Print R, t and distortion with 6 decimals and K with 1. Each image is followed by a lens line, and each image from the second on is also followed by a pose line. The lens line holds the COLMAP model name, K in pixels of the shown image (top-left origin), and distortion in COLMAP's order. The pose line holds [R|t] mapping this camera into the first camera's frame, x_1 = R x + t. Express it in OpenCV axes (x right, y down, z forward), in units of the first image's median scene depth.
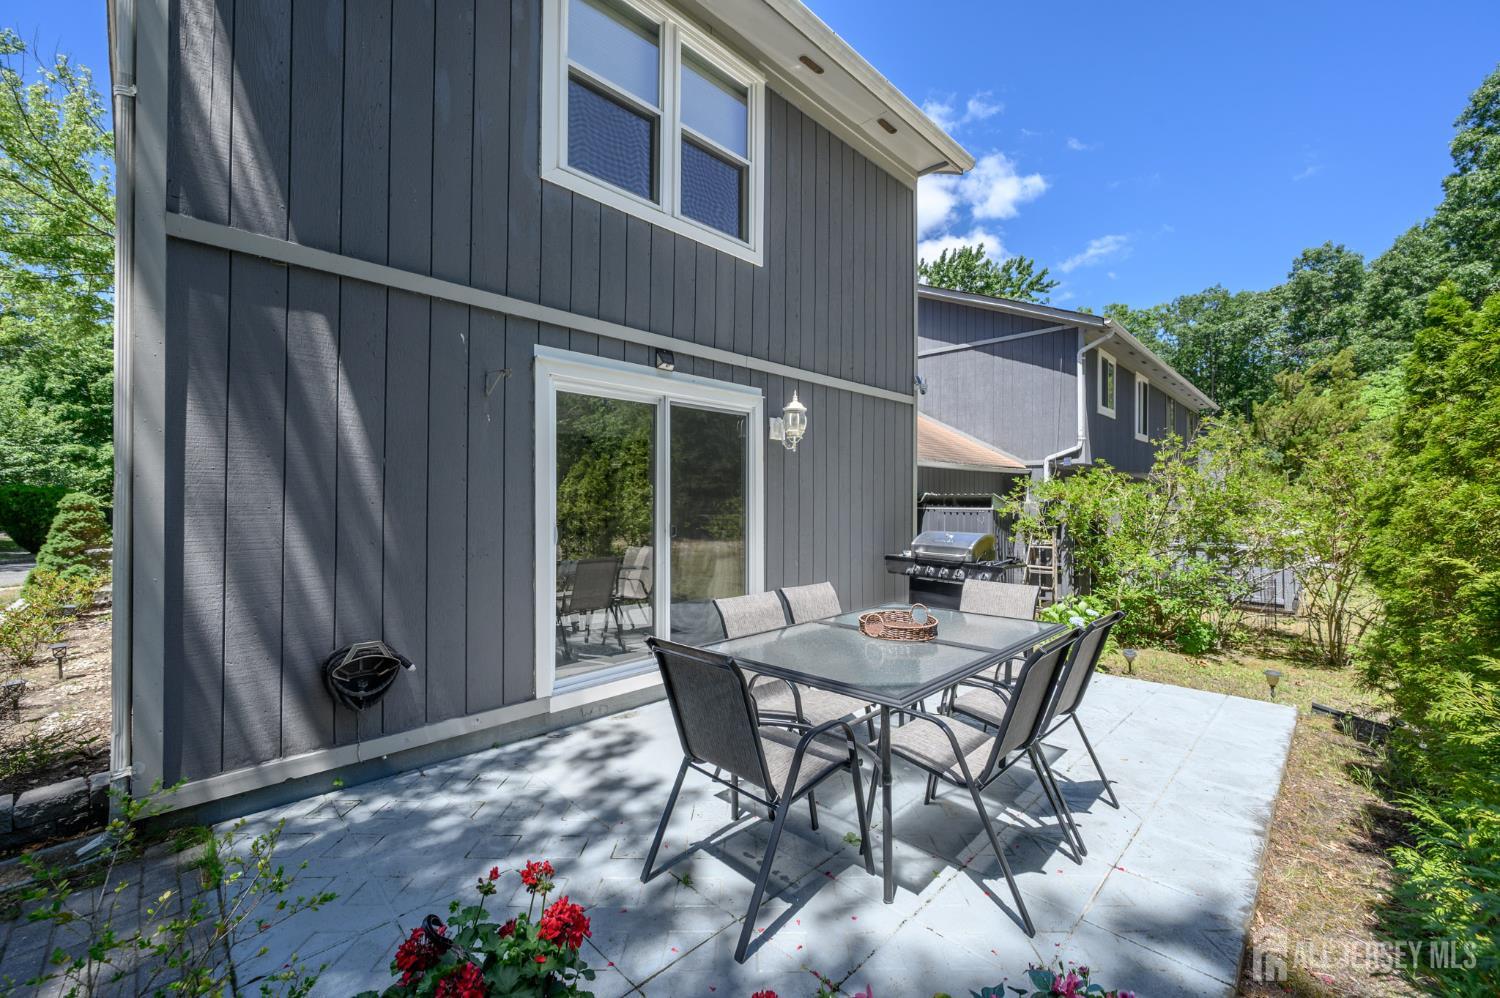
lens RADIAL K [[590.4, 0, 750.0], [0, 590.4, 499.0], [0, 0, 1]] dist [-0.001136, -0.000085]
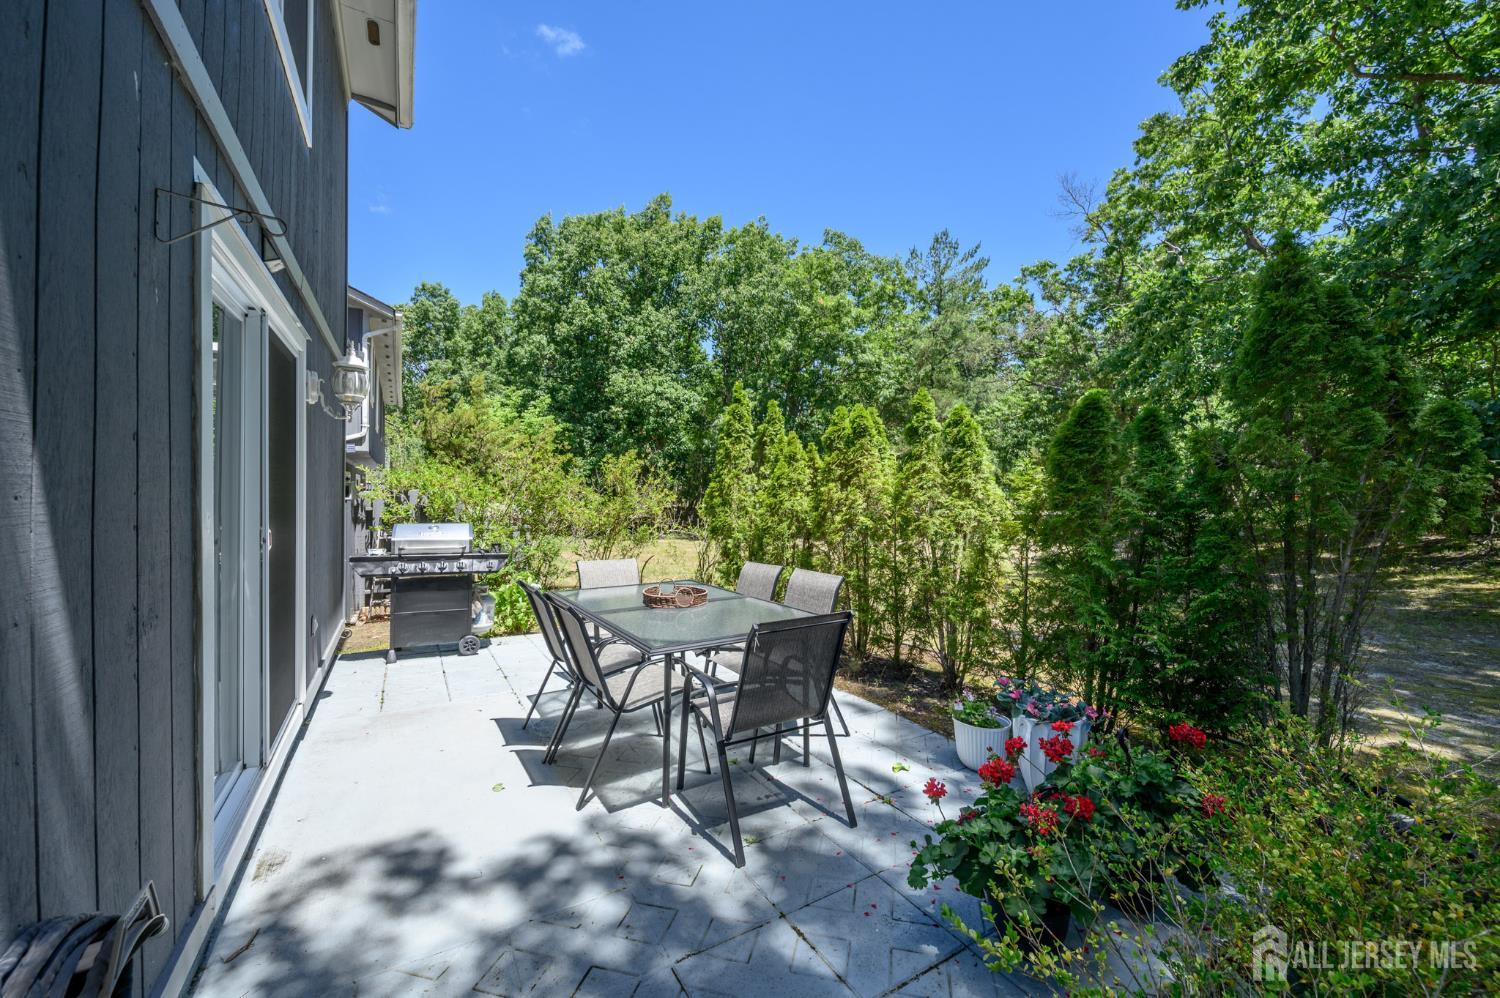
lens RADIAL K [[590.4, 0, 750.0], [0, 590.4, 499.0], [0, 0, 1]] dist [-0.001136, -0.000085]
pose [[0.259124, -0.004781, 0.965832, -0.524512], [-0.016298, 0.999824, 0.009321, -0.001829], [-0.965707, -0.018156, 0.259000, 0.319787]]
